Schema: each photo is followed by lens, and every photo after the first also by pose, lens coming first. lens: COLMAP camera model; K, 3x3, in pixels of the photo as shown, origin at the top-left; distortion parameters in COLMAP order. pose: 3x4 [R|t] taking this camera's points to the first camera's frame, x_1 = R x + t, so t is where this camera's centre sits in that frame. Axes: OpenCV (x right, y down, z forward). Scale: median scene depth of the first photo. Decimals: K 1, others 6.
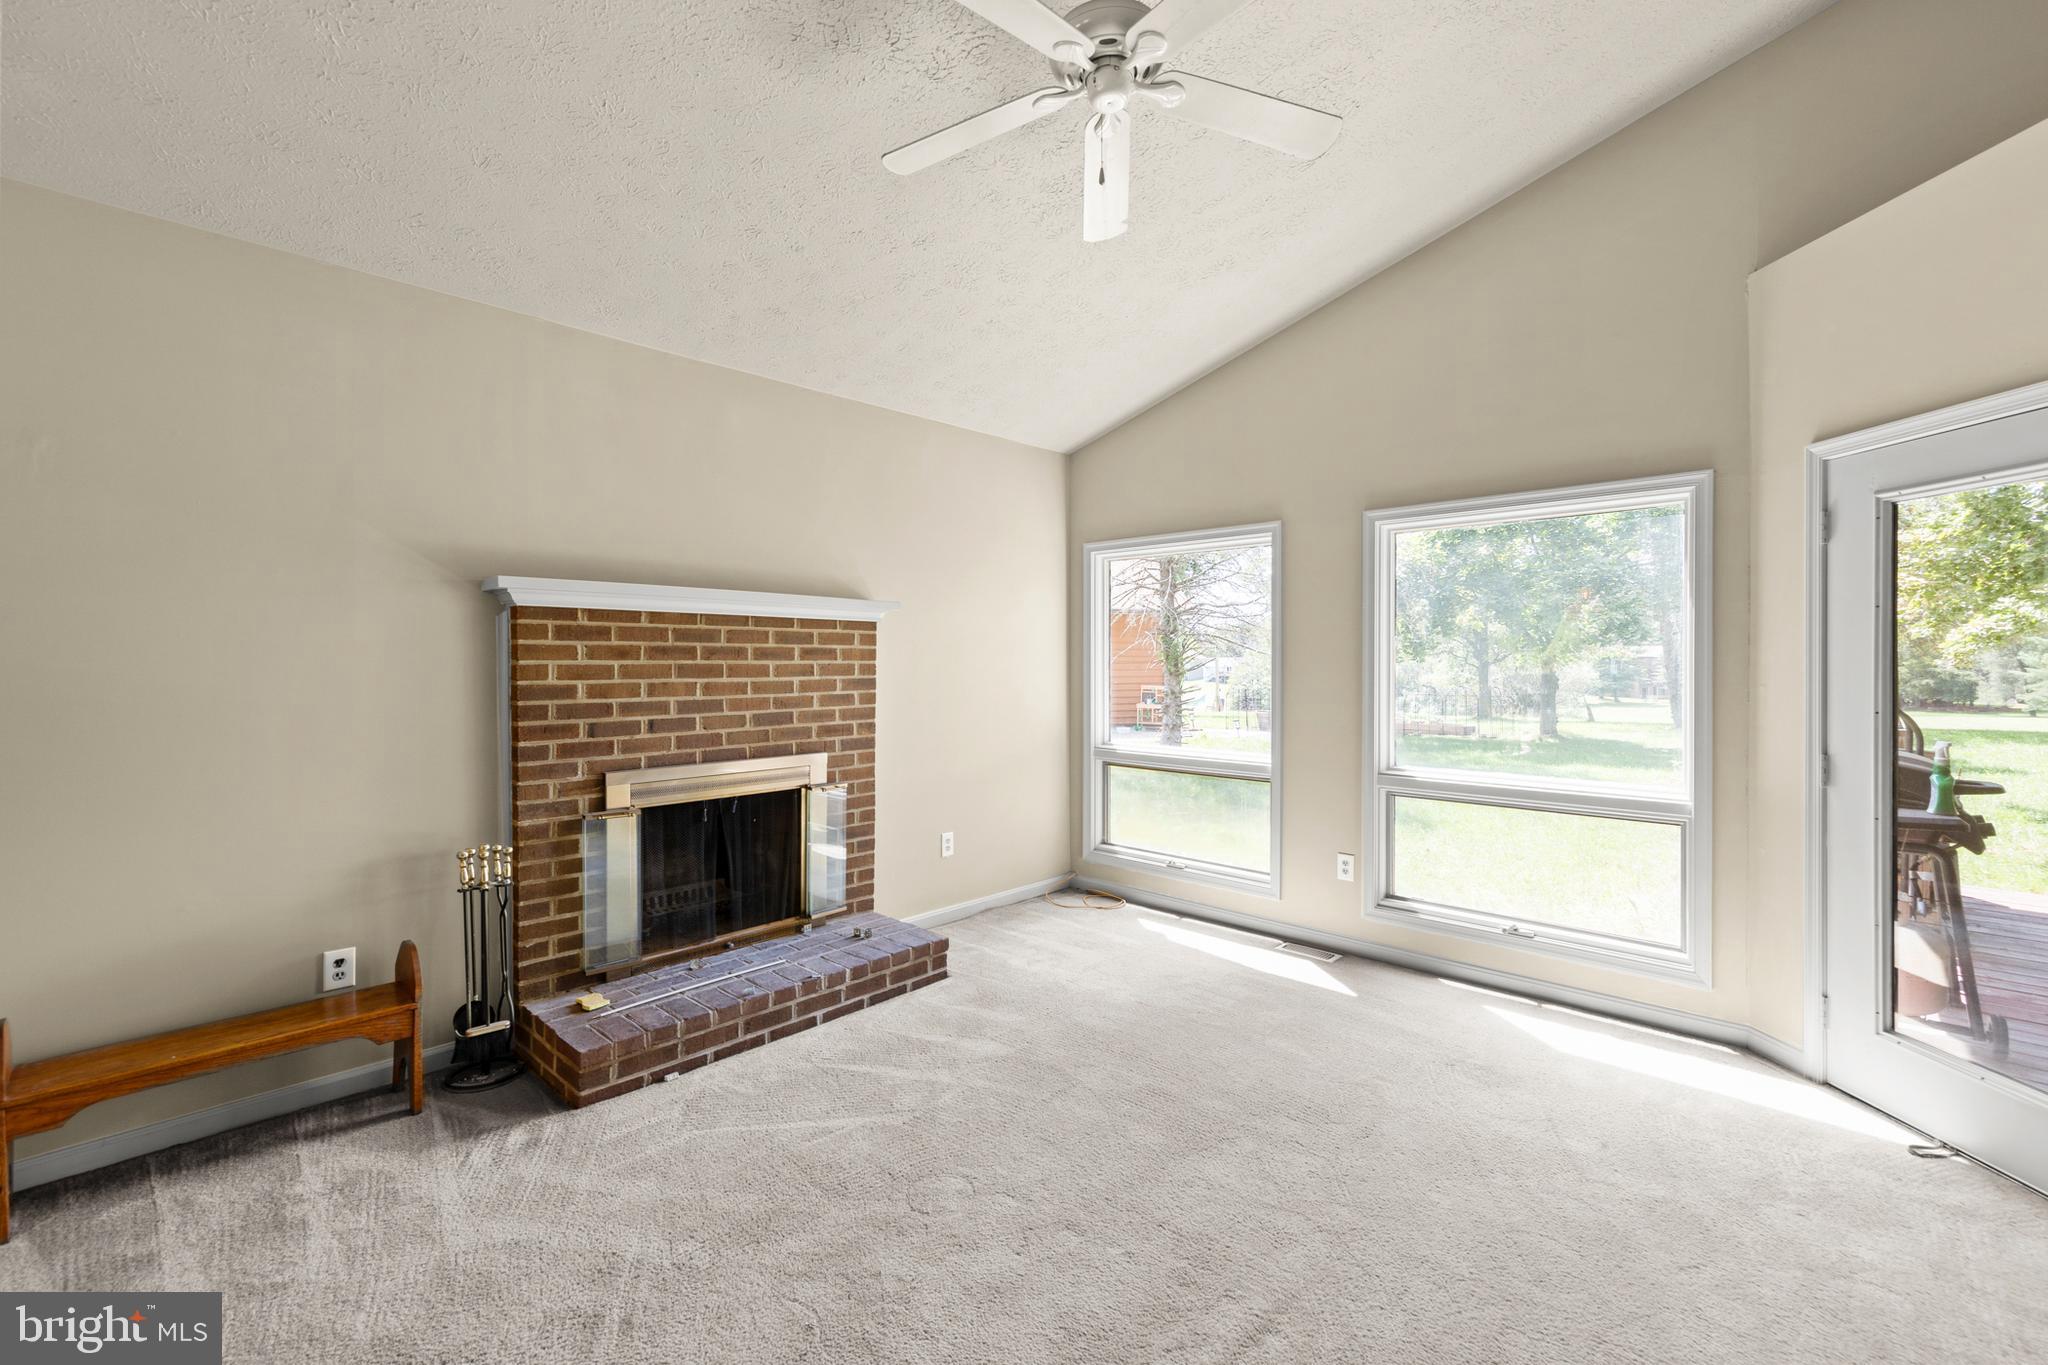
lens RADIAL K [[873.6, 0, 1023.2], [0, 873.6, 652.9], [0, 0, 1]] dist [0.001622, 0.000198]
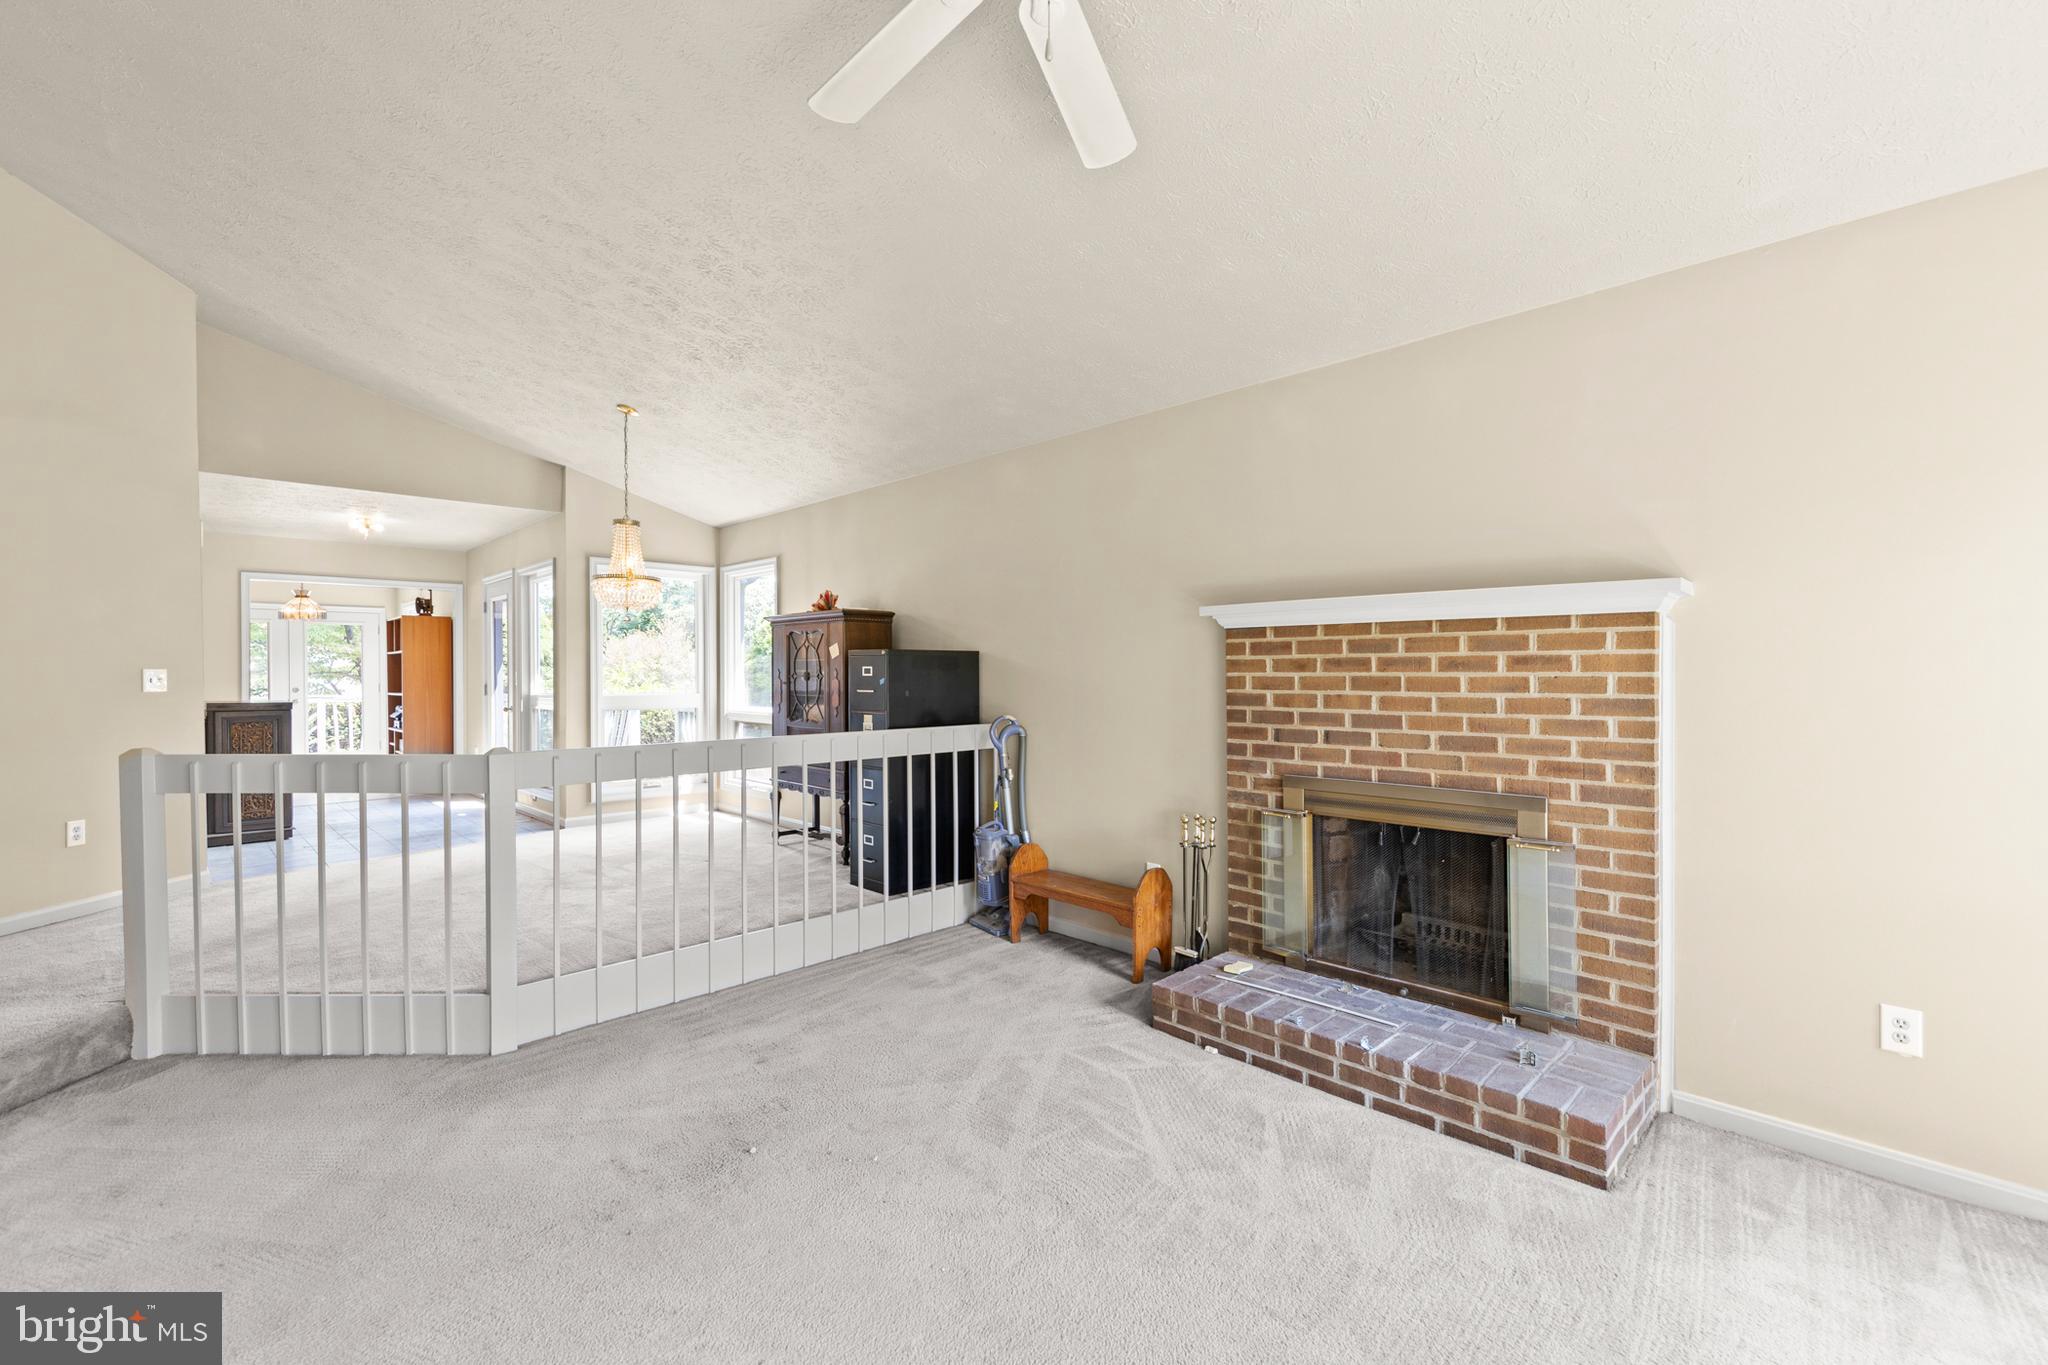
lens RADIAL K [[857.8, 0, 1057.6], [0, 857.8, 675.9], [0, 0, 1]] dist [0.000561, -0.000196]
pose [[-0.017511, 0.001886, -0.999845, 0.577235], [0.009926, 0.999949, 0.001712, 0.007874], [0.999797, -0.009895, -0.017529, 0.701702]]
